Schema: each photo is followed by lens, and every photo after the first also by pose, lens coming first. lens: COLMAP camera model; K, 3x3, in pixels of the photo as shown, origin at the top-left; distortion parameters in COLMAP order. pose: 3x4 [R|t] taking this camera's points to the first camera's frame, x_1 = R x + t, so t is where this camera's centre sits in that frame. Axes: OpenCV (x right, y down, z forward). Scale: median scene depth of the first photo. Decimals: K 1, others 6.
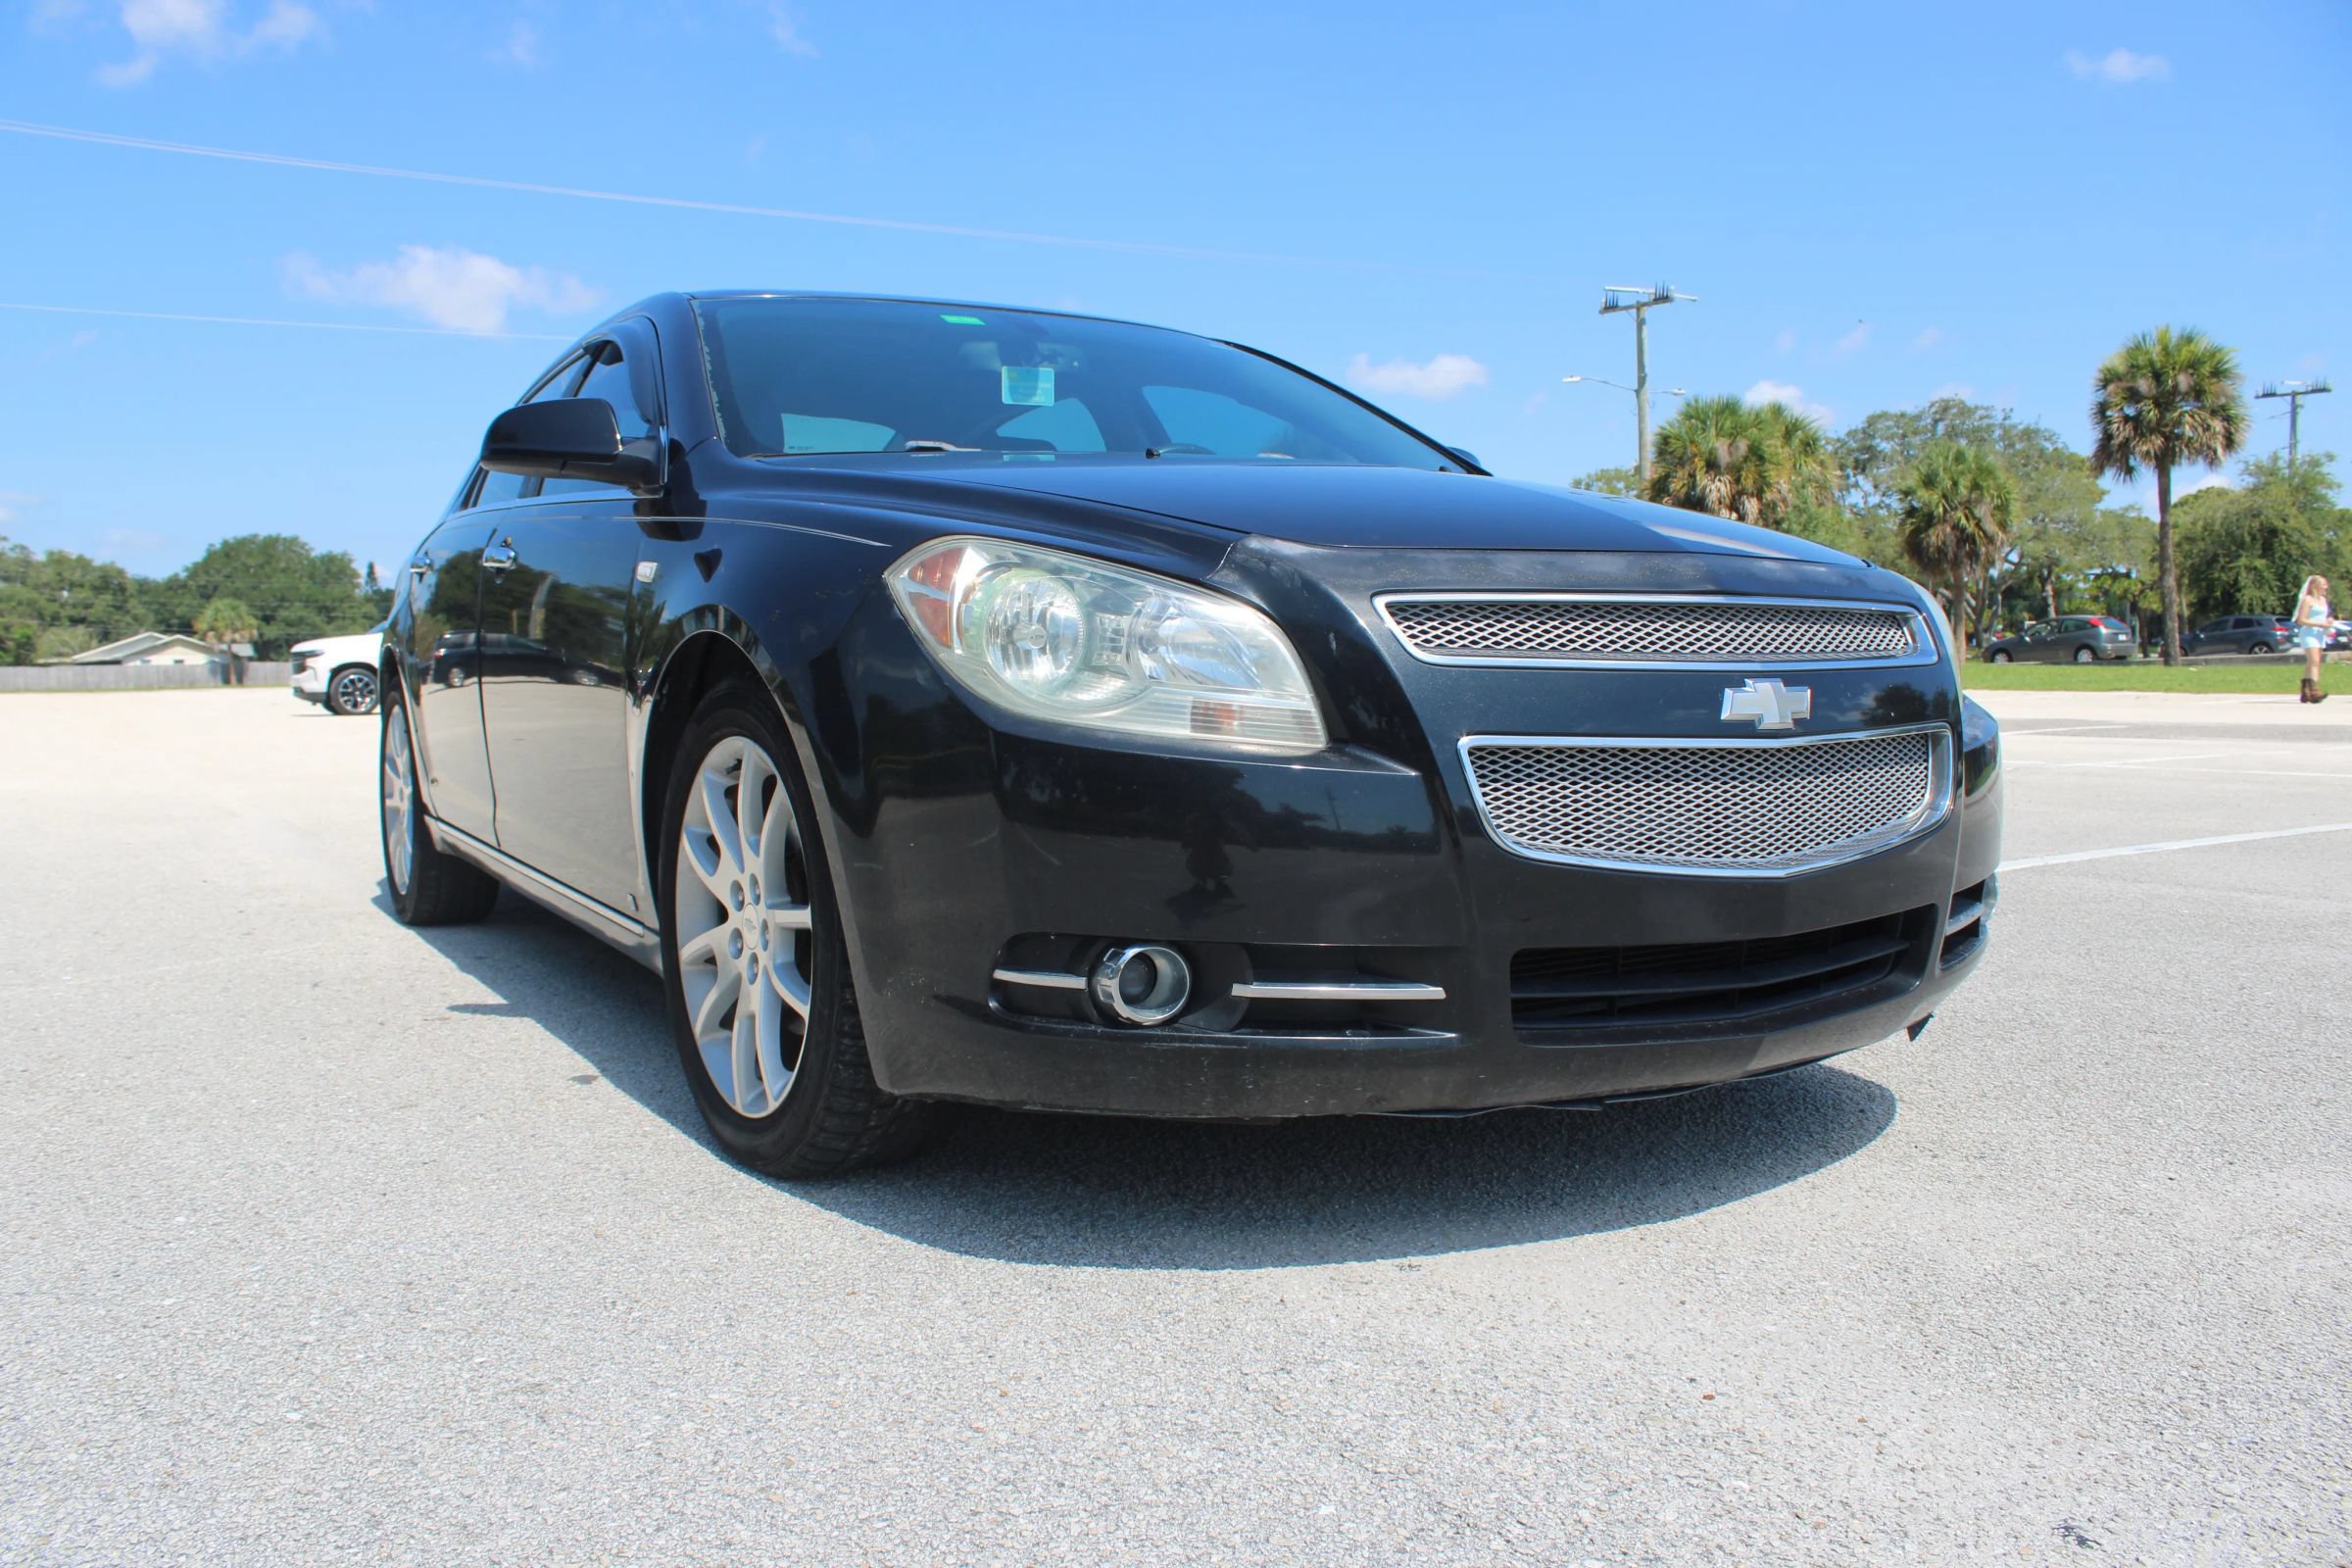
lens RADIAL K [[1963.0, 0, 1176.6], [0, 1963.0, 808.2], [0, 0, 1]] dist [-0.170610, 0.150363]
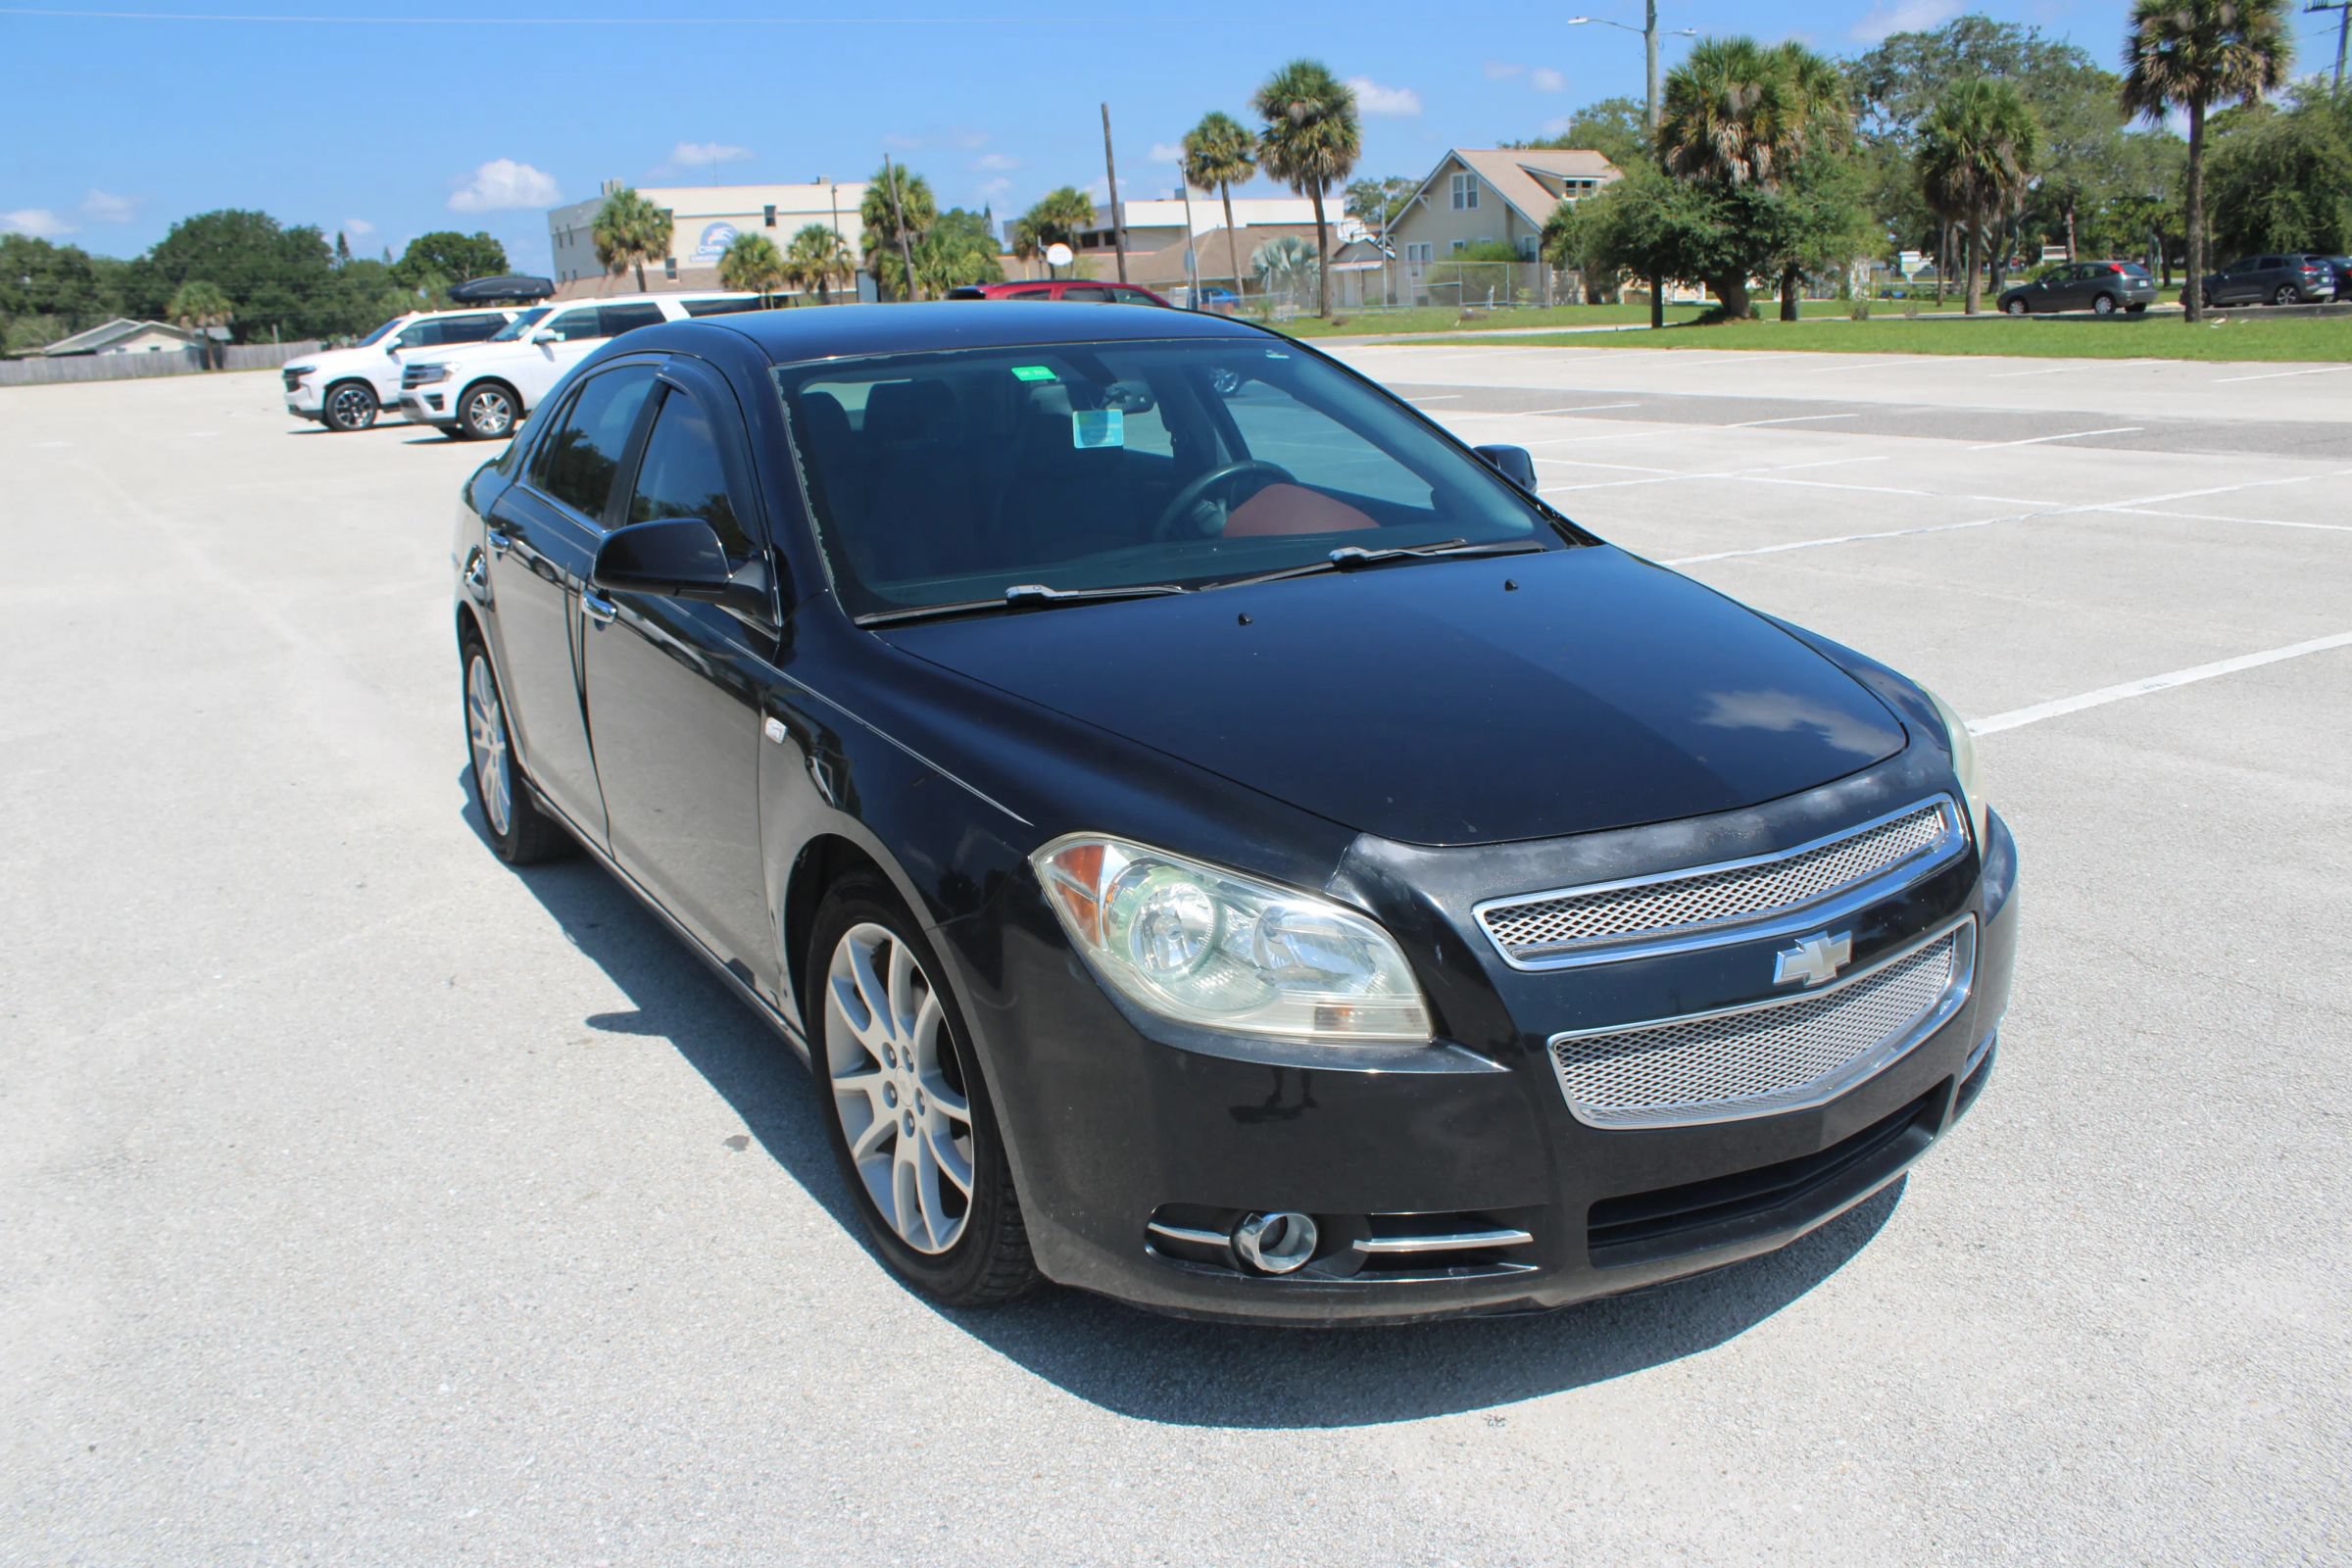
lens RADIAL K [[1963.0, 0, 1168.6], [0, 1963.0, 814.7], [0, 0, 1]] dist [-0.170610, 0.150363]
pose [[0.999603, -0.027057, -0.007824, -0.049011], [0.028040, 0.982171, 0.185888, -0.280542], [0.002655, -0.186033, 0.982540, -0.076997]]
